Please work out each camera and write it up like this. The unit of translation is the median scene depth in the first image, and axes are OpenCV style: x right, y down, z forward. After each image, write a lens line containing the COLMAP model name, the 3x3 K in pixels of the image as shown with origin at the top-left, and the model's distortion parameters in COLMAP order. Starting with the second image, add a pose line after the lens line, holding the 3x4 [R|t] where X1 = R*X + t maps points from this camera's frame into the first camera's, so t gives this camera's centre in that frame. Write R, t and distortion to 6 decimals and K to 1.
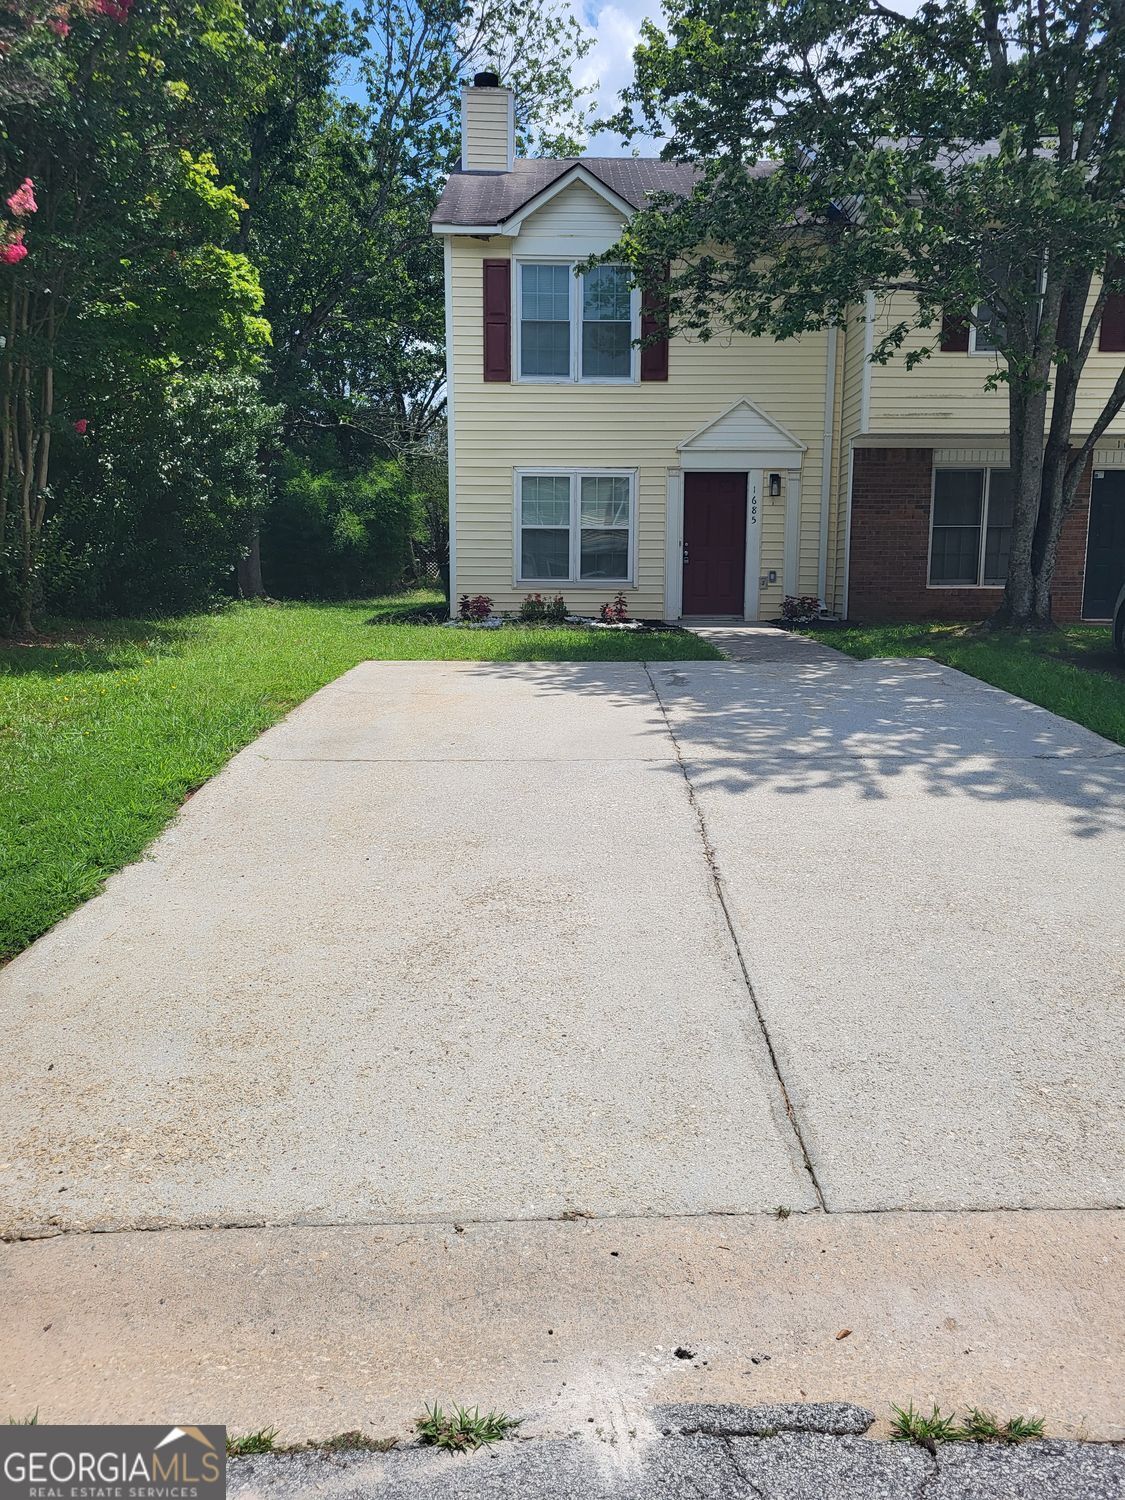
lens RADIAL K [[1135.5, 0, 565.8], [0, 1135.5, 754.0], [0, 0, 1]] dist [0.016296, 0.004404]
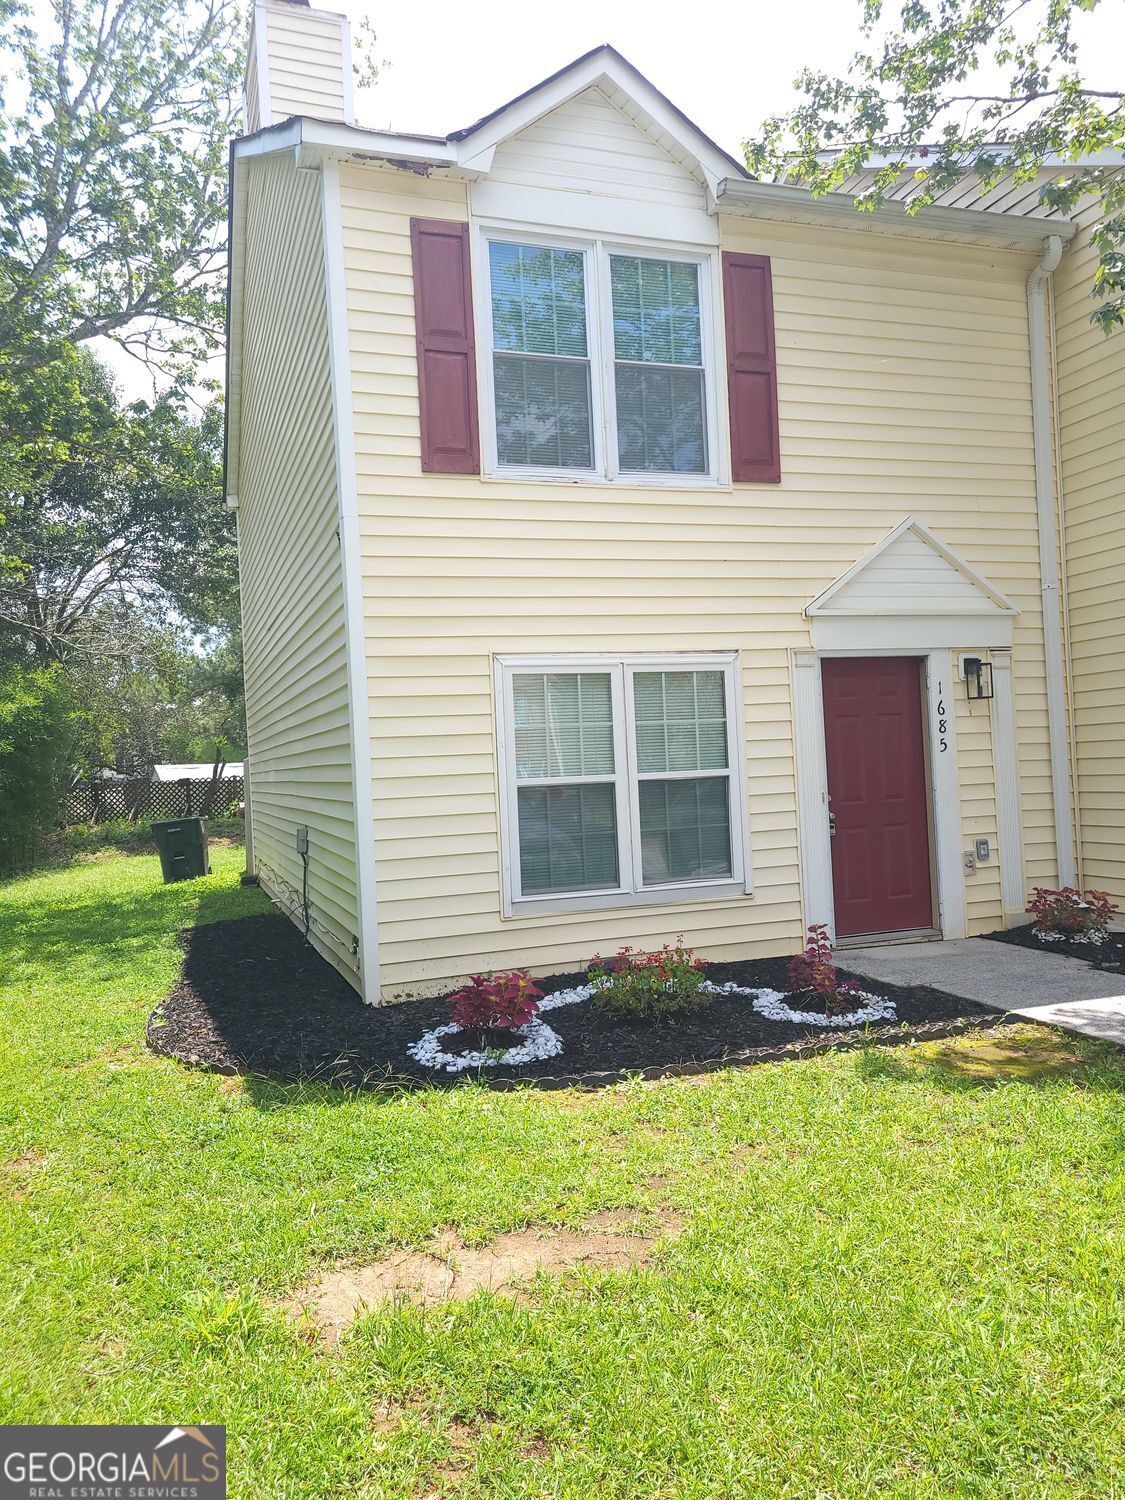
lens RADIAL K [[1135.5, 0, 565.6], [0, 1135.5, 742.4], [0, 0, 1]] dist [0.016296, 0.004404]
pose [[0.943502, -0.045132, 0.328279, -0.169569], [0.104665, 0.980554, -0.166009, -0.140592], [-0.314403, 0.190989, 0.929878, 0.578331]]
